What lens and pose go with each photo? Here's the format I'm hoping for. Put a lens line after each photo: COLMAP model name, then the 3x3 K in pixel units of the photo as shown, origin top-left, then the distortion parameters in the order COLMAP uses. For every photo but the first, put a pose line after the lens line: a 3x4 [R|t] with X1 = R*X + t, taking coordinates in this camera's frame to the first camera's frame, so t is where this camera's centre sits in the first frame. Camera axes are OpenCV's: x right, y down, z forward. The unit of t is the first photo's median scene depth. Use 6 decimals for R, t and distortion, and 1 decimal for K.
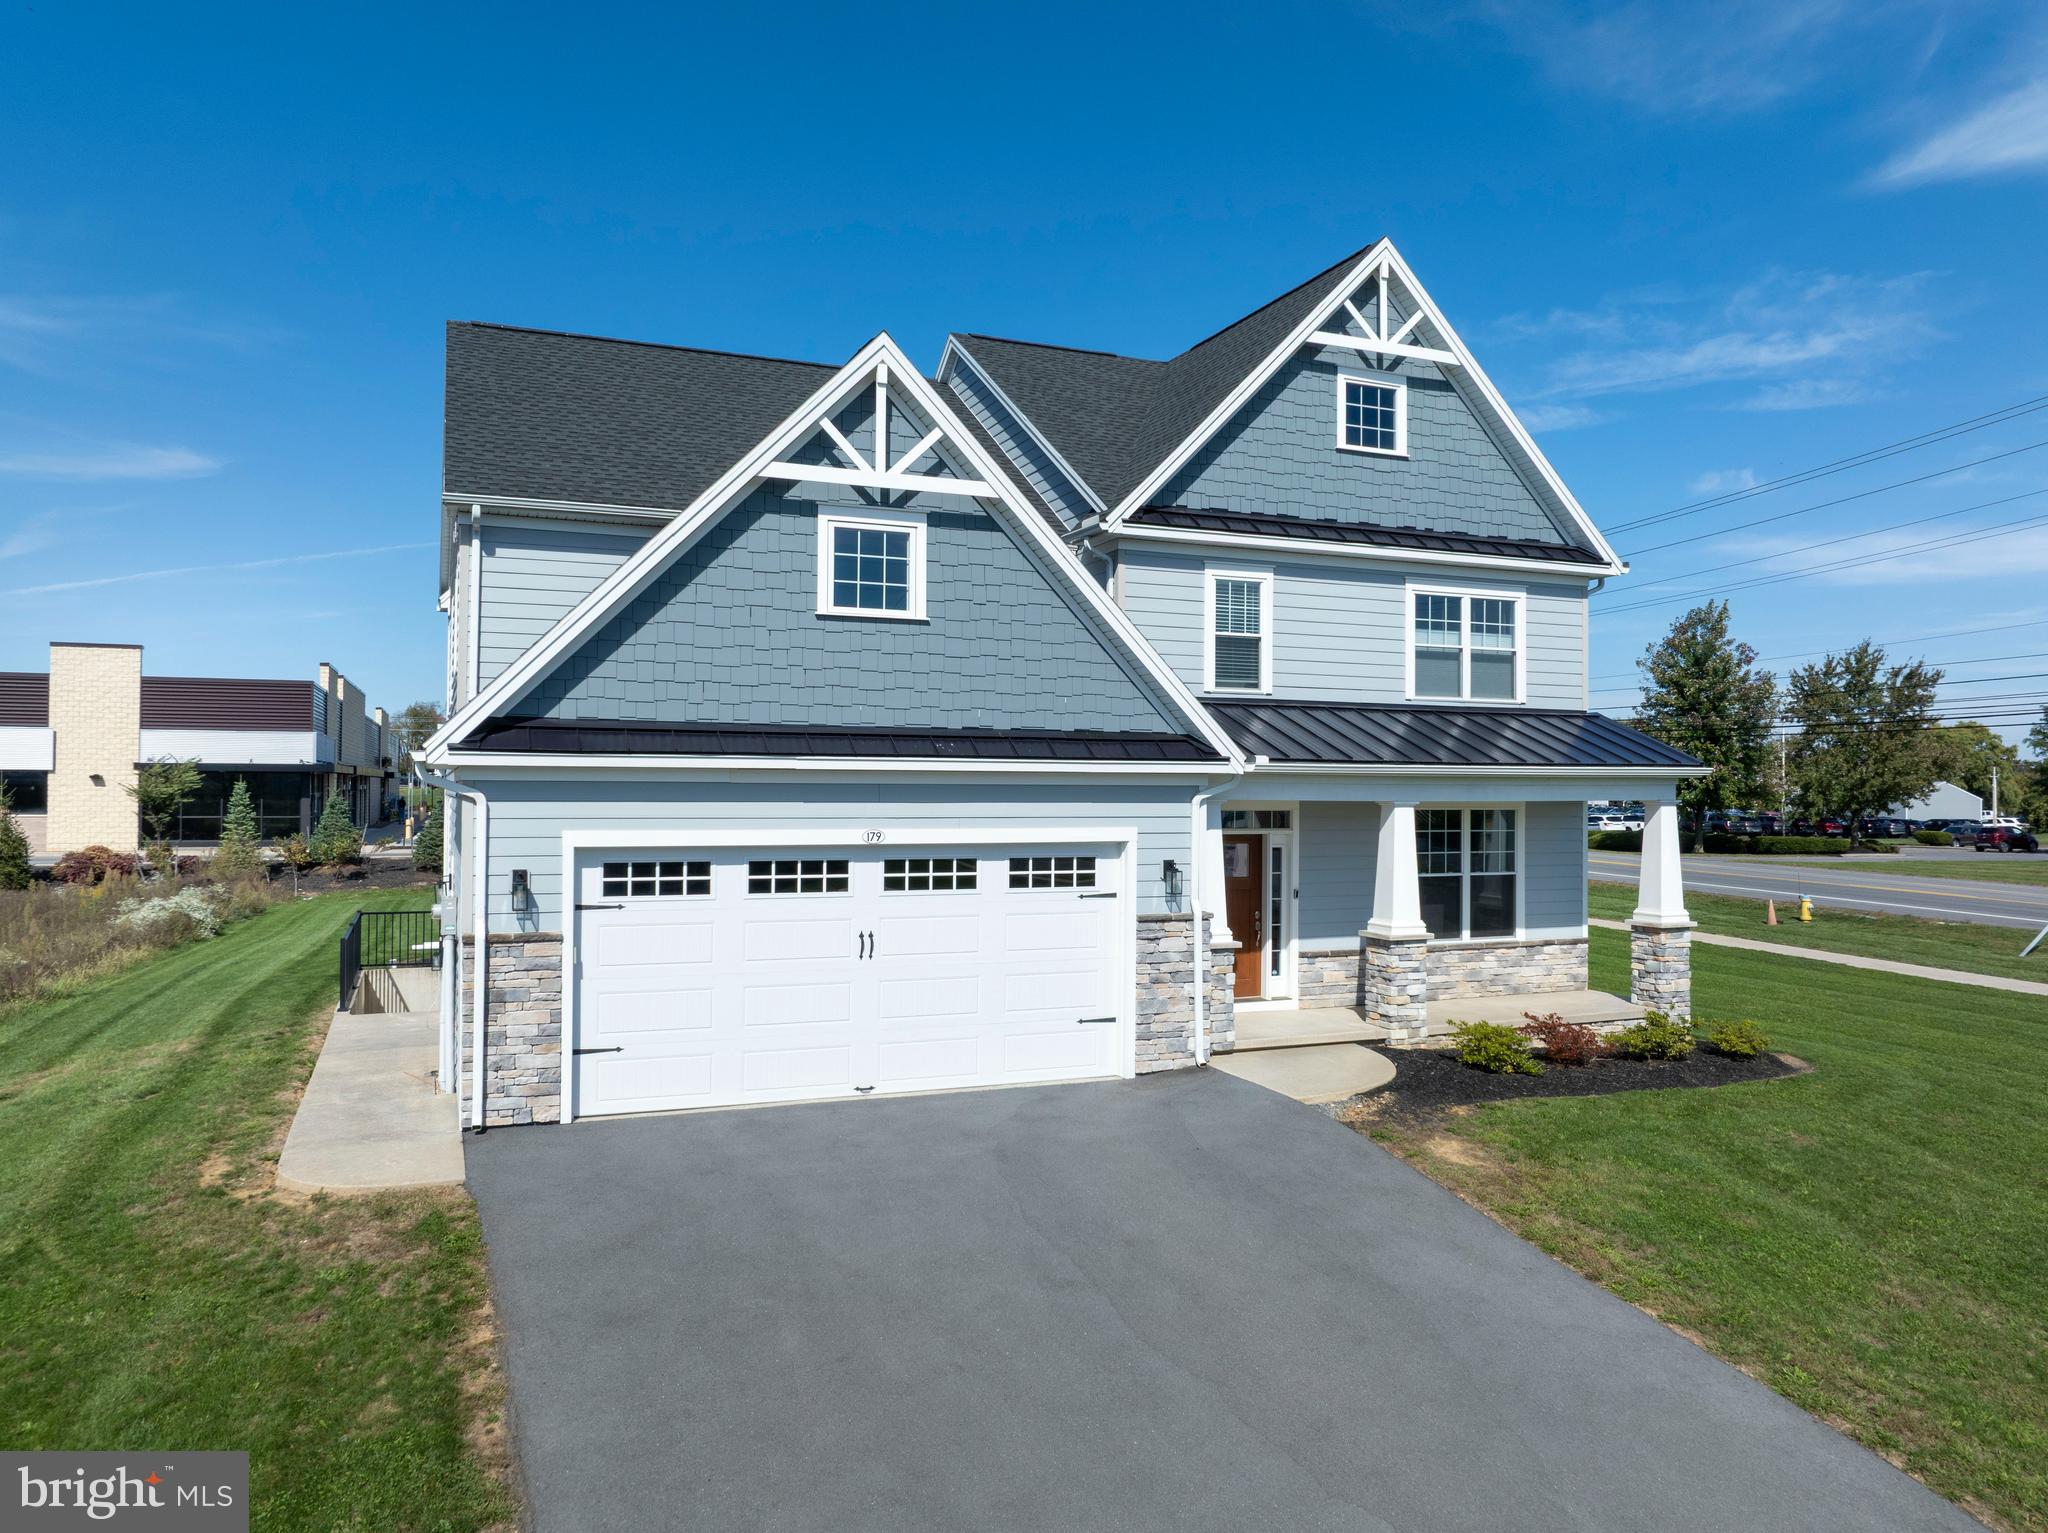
lens RADIAL K [[1433.5, 0, 1024.0], [0, 1433.5, 766.5], [0, 0, 1]] dist [-0.009333, -0.066854]
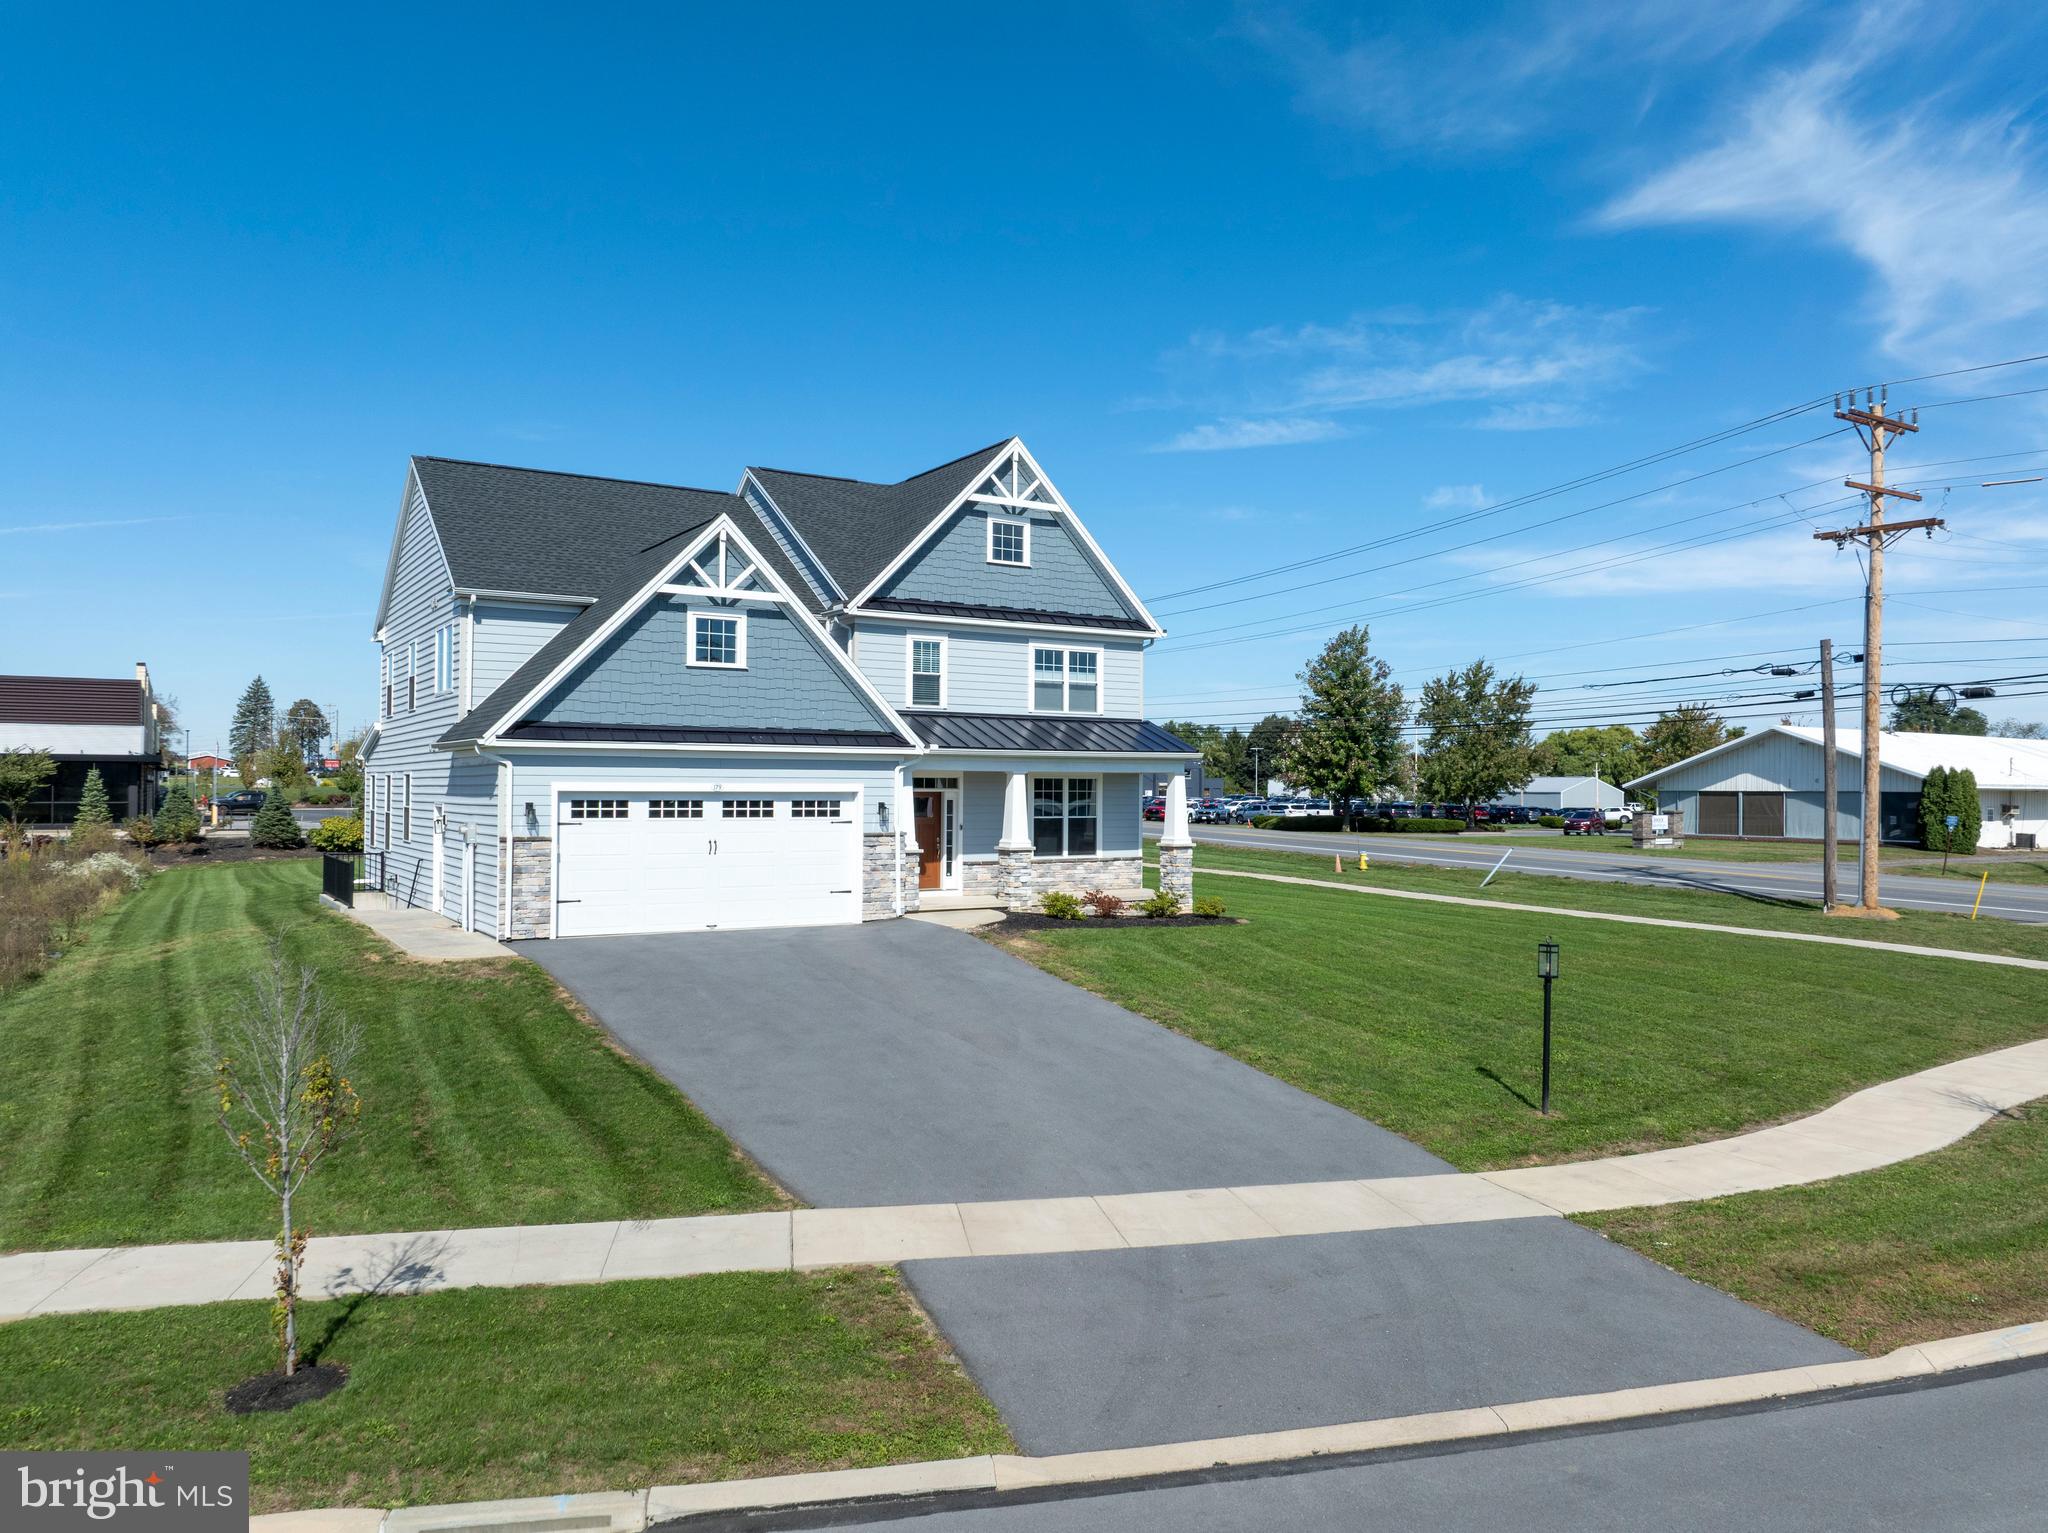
lens RADIAL K [[1433.5, 0, 1024.0], [0, 1433.5, 766.5], [0, 0, 1]] dist [-0.009333, -0.066854]
pose [[0.985773, 0.001744, 0.168073, -0.021124], [-0.001999, 0.999997, 0.001347, 0.015288], [-0.168070, -0.001664, 0.985774, -0.688487]]
